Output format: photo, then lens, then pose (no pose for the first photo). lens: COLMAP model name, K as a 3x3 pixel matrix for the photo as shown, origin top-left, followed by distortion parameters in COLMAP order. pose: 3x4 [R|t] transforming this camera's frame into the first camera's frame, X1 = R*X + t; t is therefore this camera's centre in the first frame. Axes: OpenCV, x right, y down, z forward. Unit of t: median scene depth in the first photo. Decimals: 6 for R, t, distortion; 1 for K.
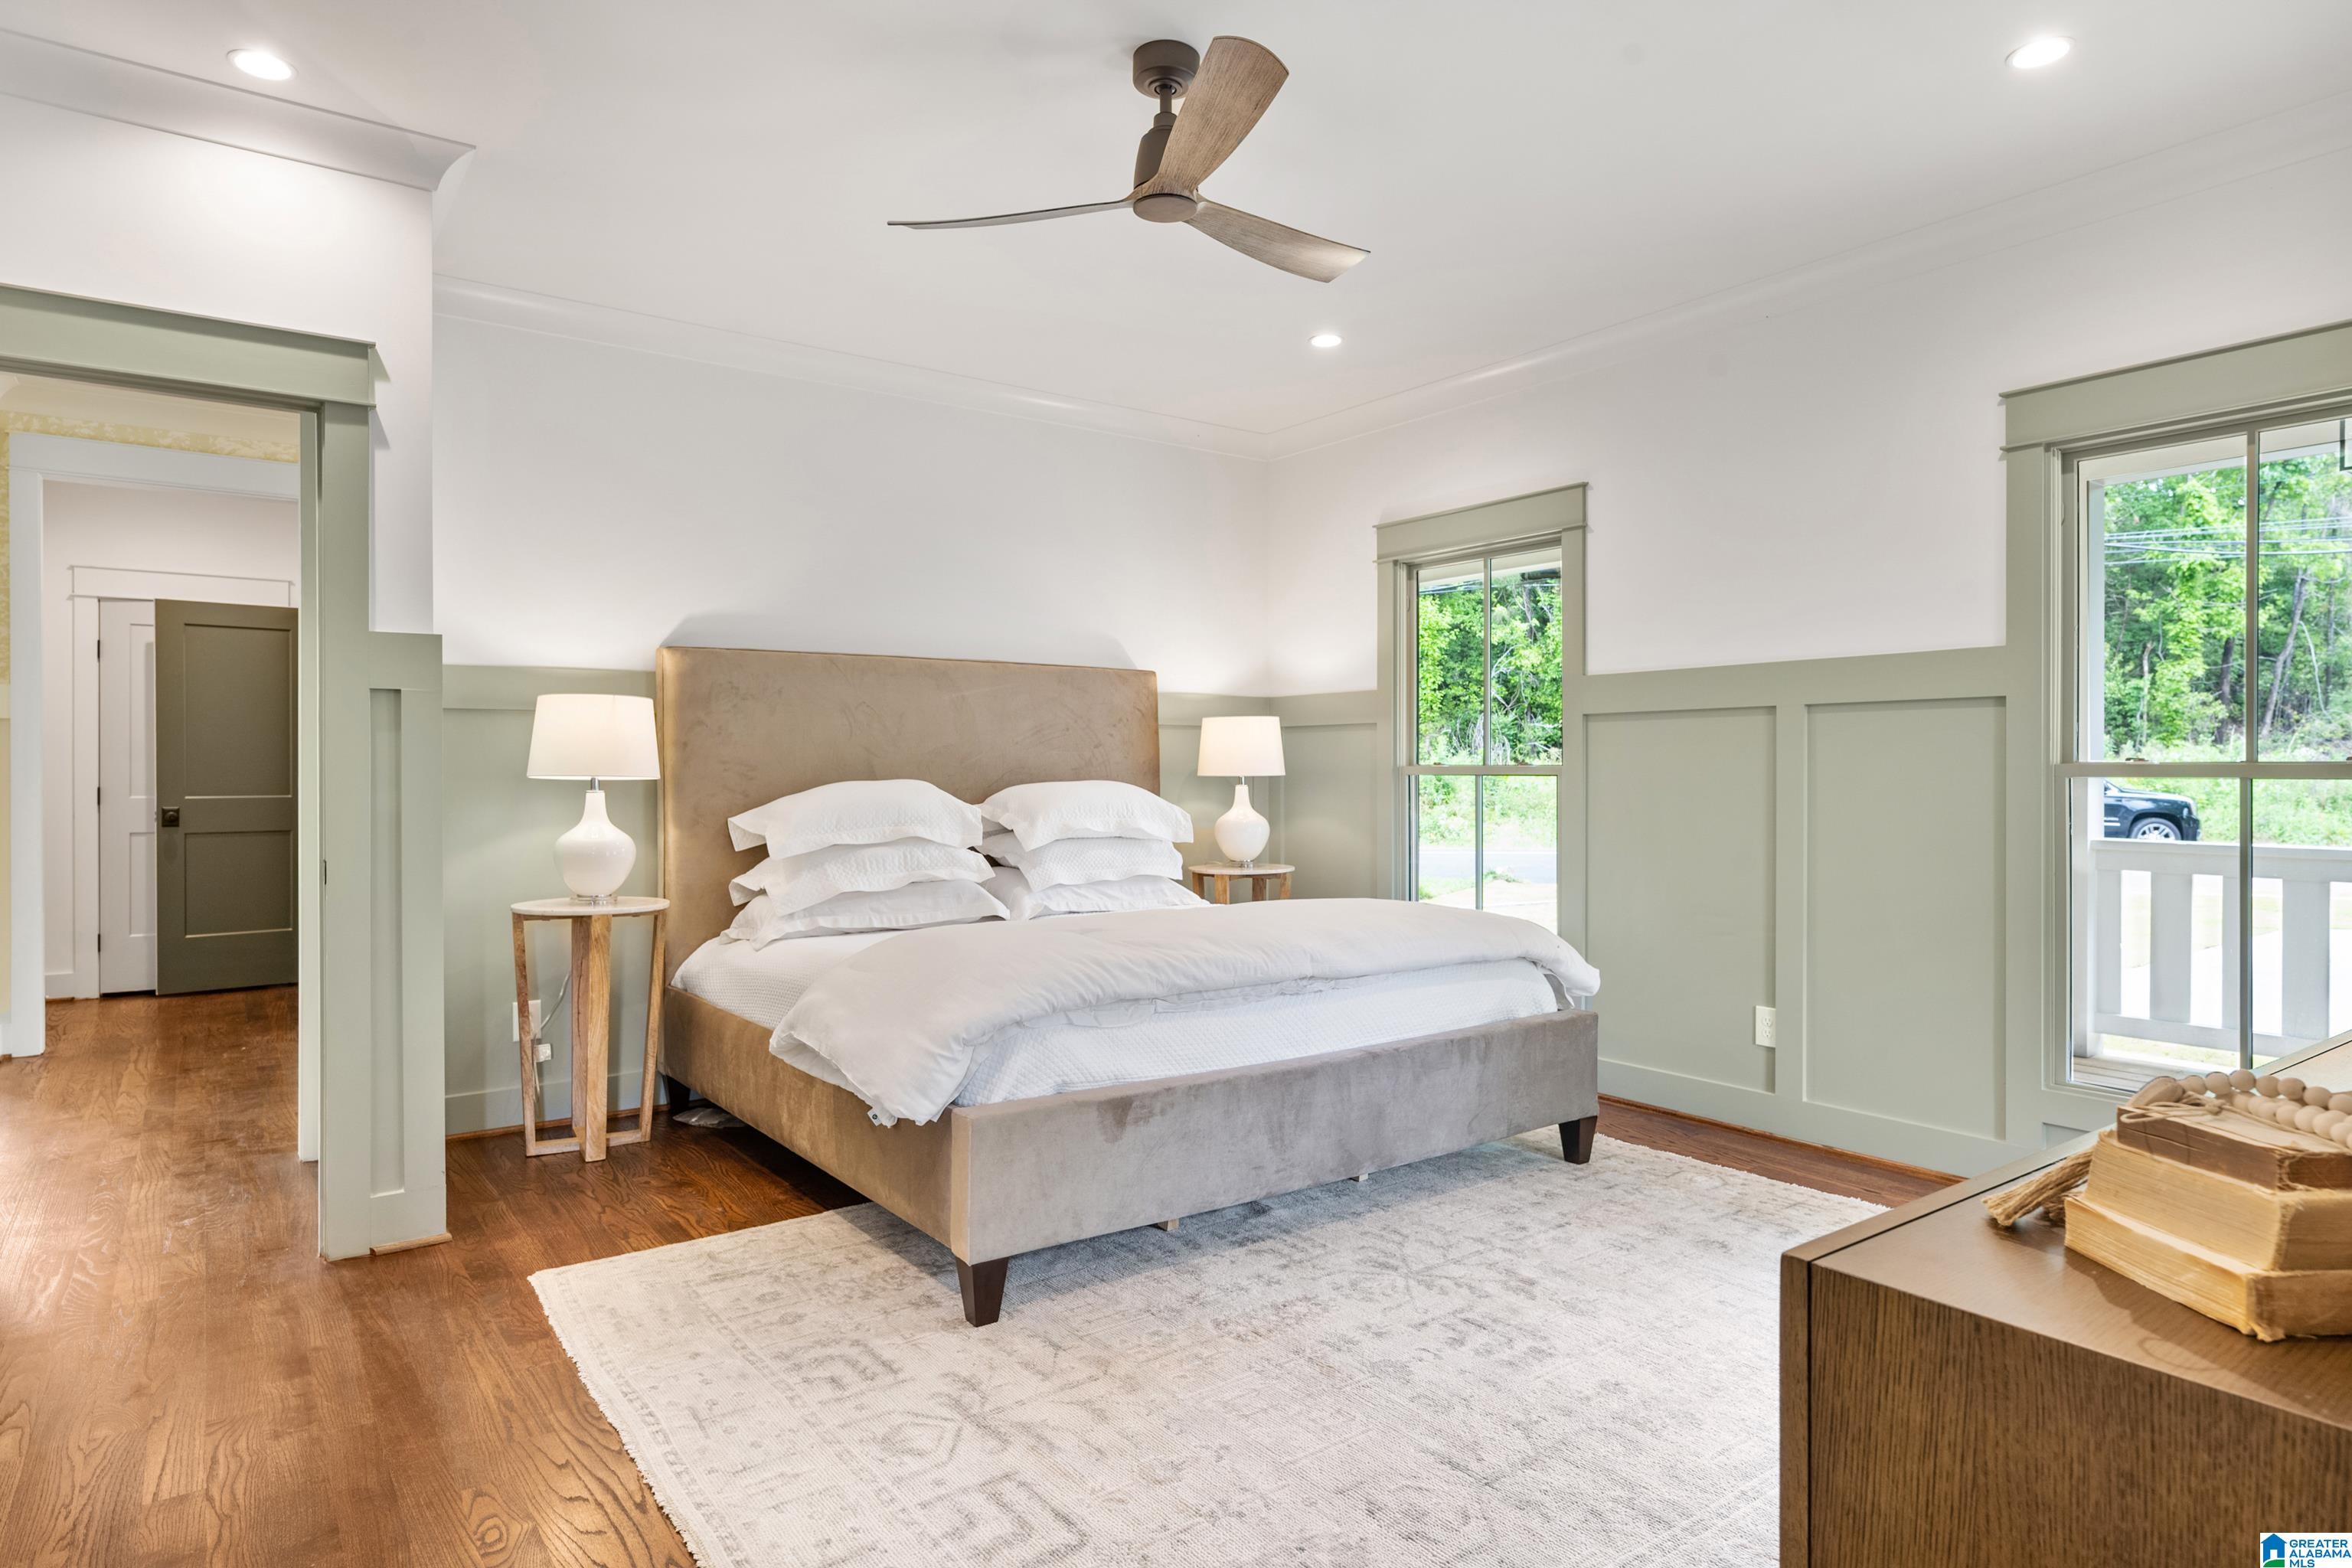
lens RADIAL K [[1335.2, 0, 1176.0], [0, 1335.2, 784.0], [0, 0, 1]] dist [0.000164, -0.000019]
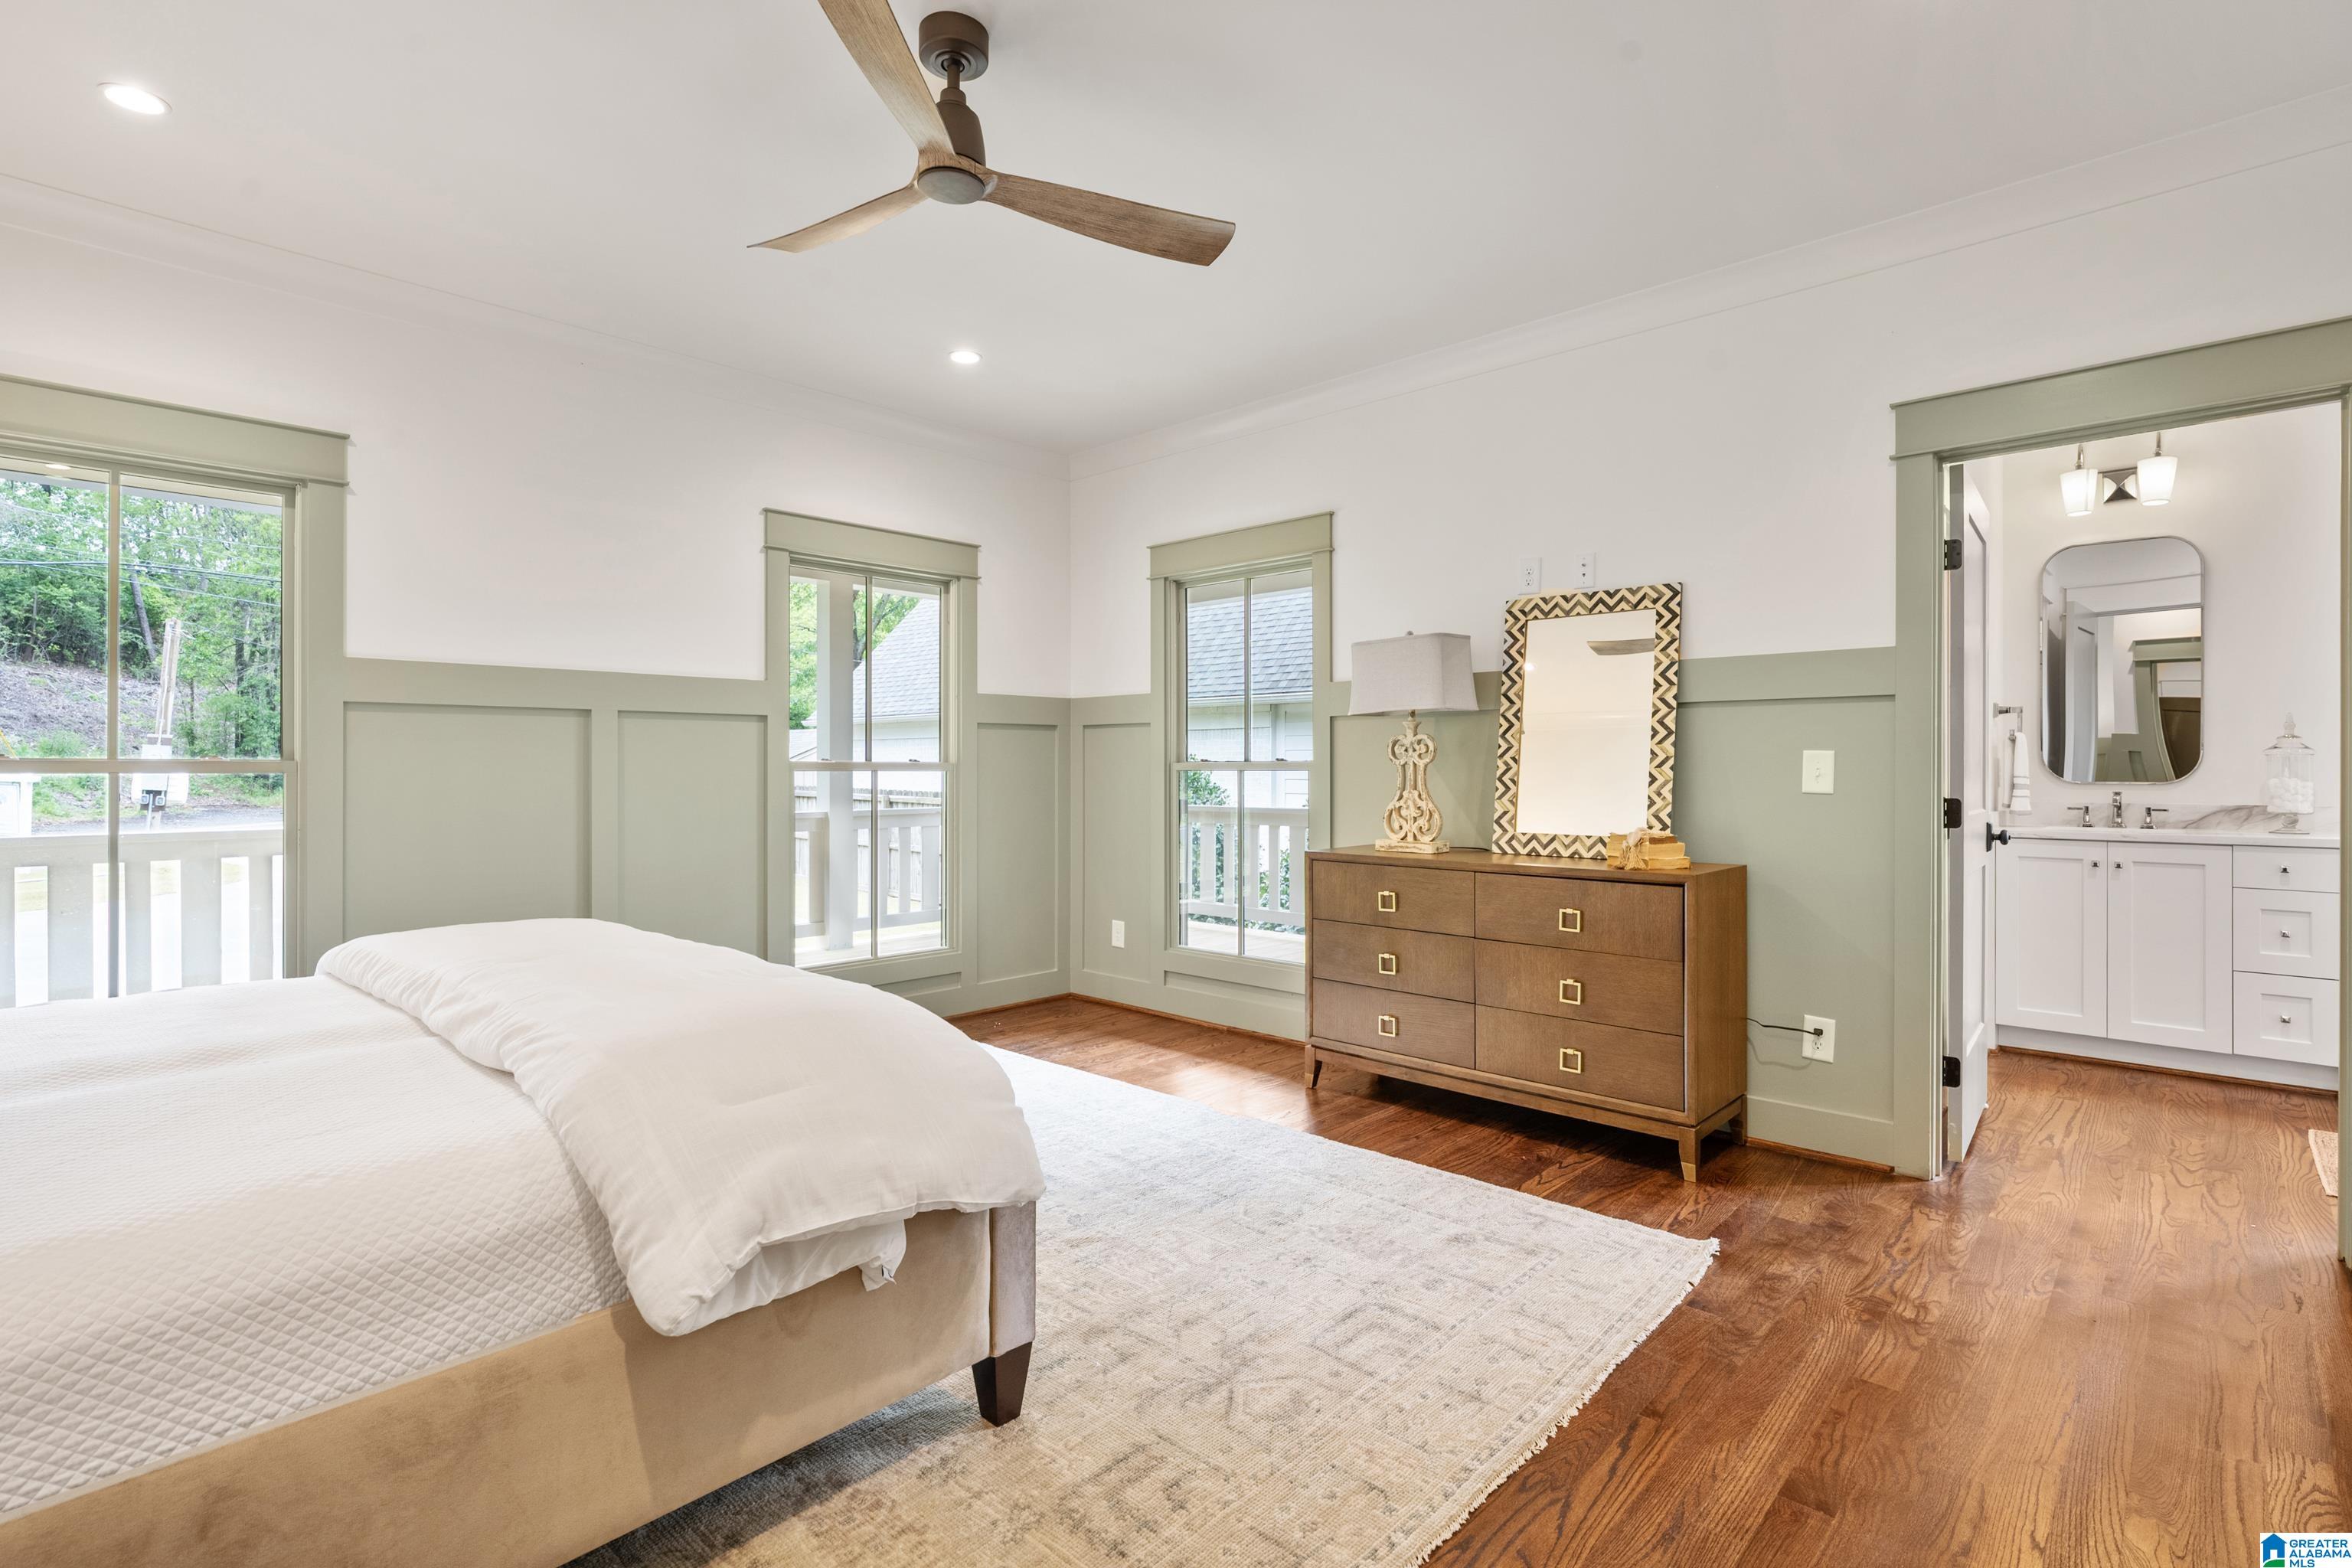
lens RADIAL K [[1117.7, 0, 1176.0], [0, 1117.7, 784.0], [0, 0, 1]] dist [0.001025, 0.000046]
pose [[-0.191149, -0.013738, 0.981465, -0.778433], [0.006054, 0.999867, 0.015175, -0.009150], [-0.981542, 0.008842, -0.191041, 0.925786]]
